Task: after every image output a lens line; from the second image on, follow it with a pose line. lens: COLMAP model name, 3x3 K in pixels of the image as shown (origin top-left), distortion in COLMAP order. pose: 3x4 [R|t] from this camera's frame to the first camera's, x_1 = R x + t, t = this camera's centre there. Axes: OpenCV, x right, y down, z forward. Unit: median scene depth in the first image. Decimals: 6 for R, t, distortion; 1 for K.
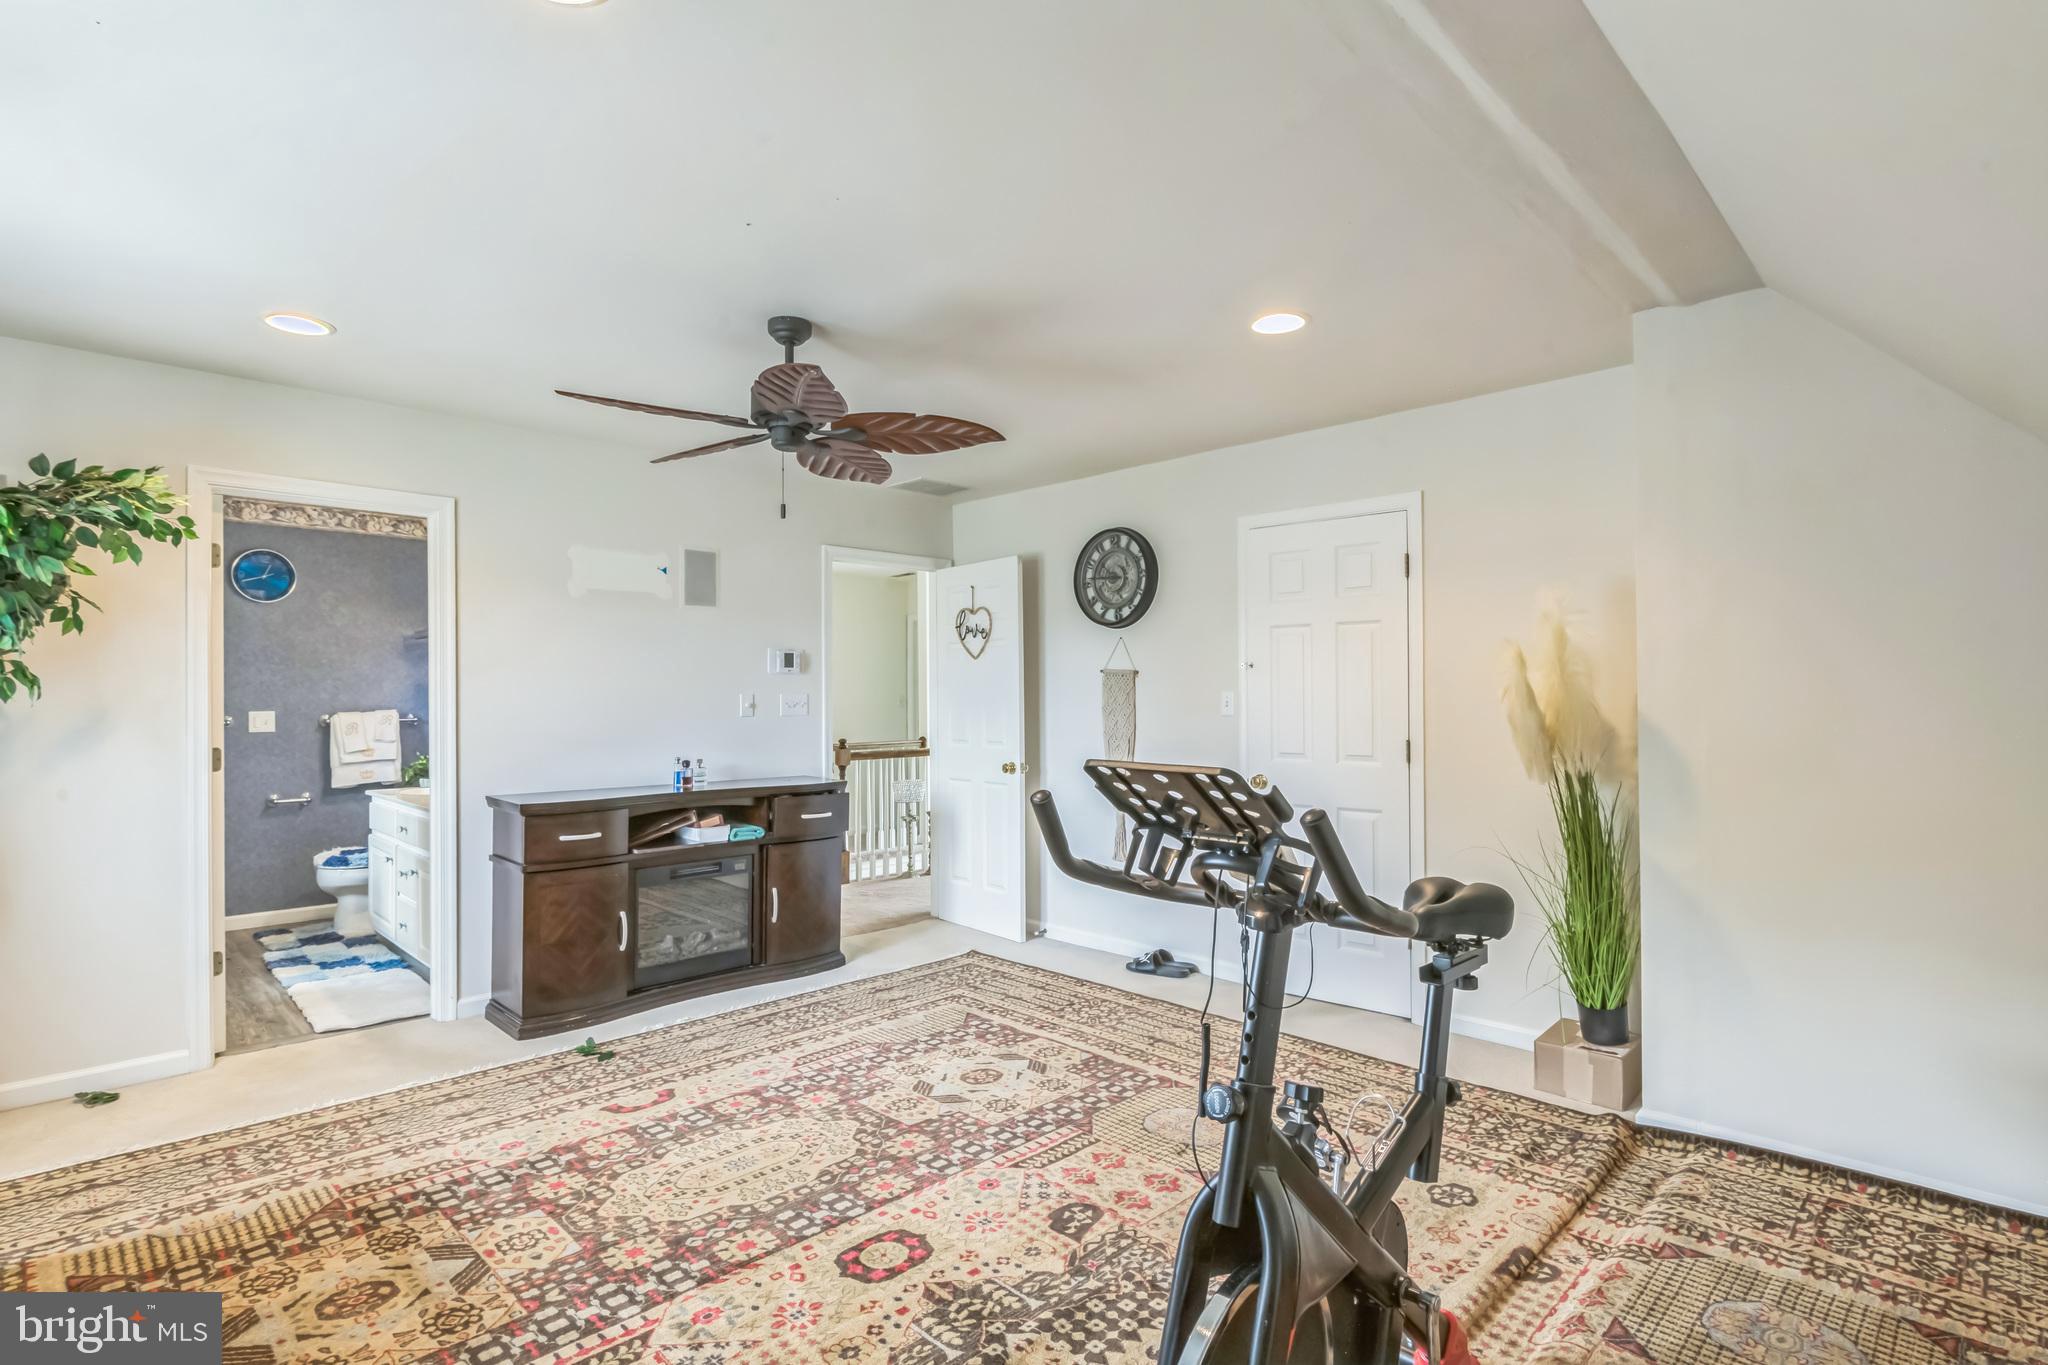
lens RADIAL K [[1029.7, 0, 1028.3], [0, 1029.7, 686.5], [0, 0, 1]] dist [0.001752, -0.001643]
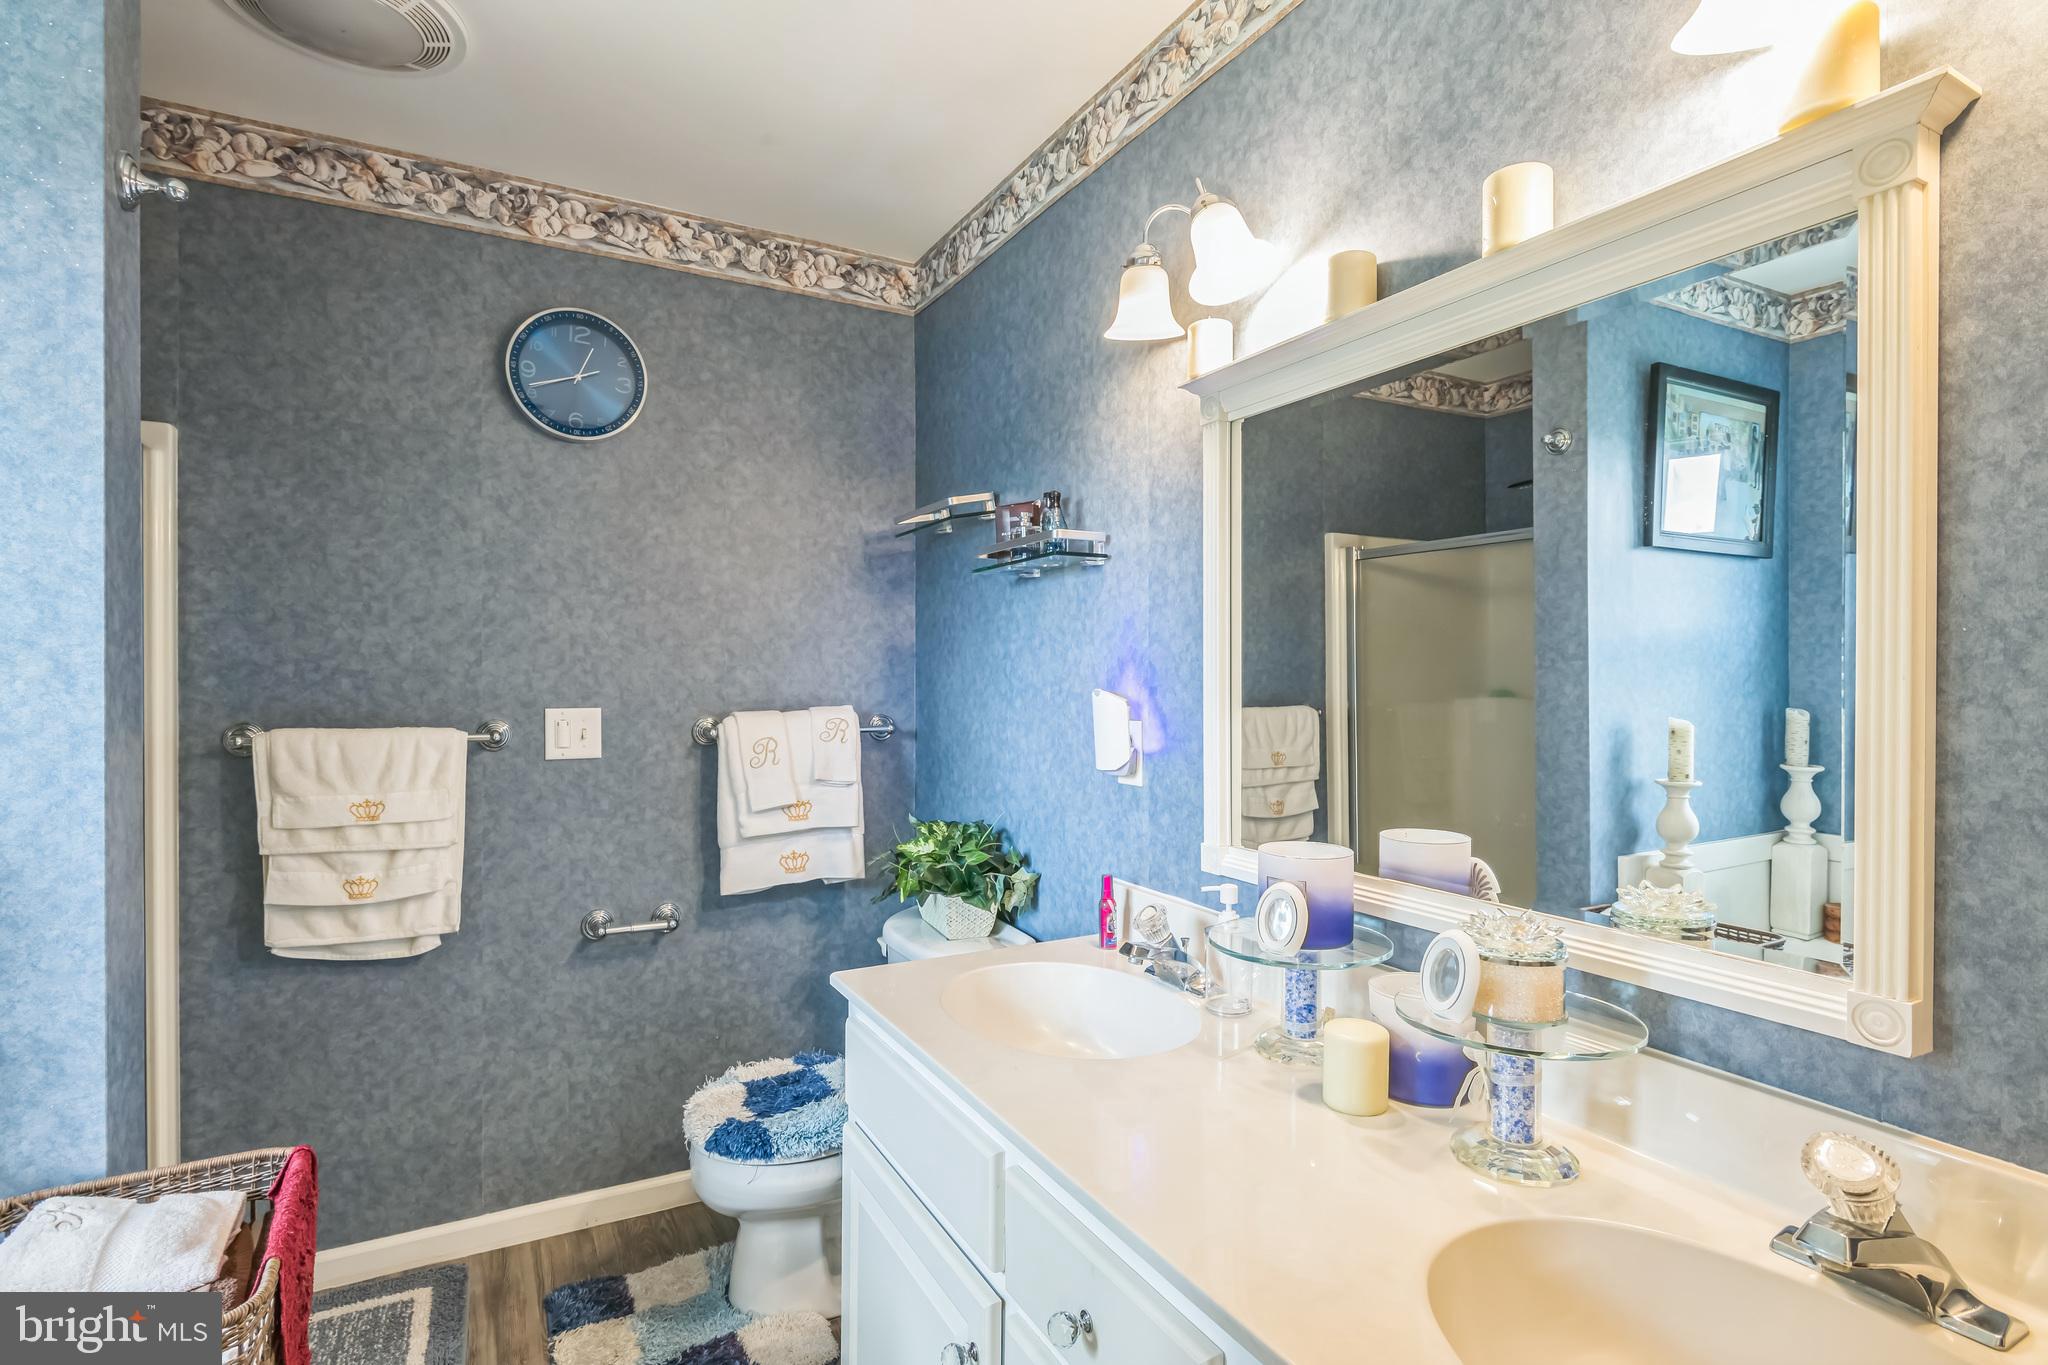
lens RADIAL K [[1029.7, 0, 1022.8], [0, 1029.7, 681.6], [0, 0, 1]] dist [0.001752, -0.001643]
pose [[0.958553, 0.006866, -0.284830, -0.440831], [-0.004393, 0.999947, 0.009318, 0.008687], [0.284879, -0.007681, 0.958533, 0.636280]]
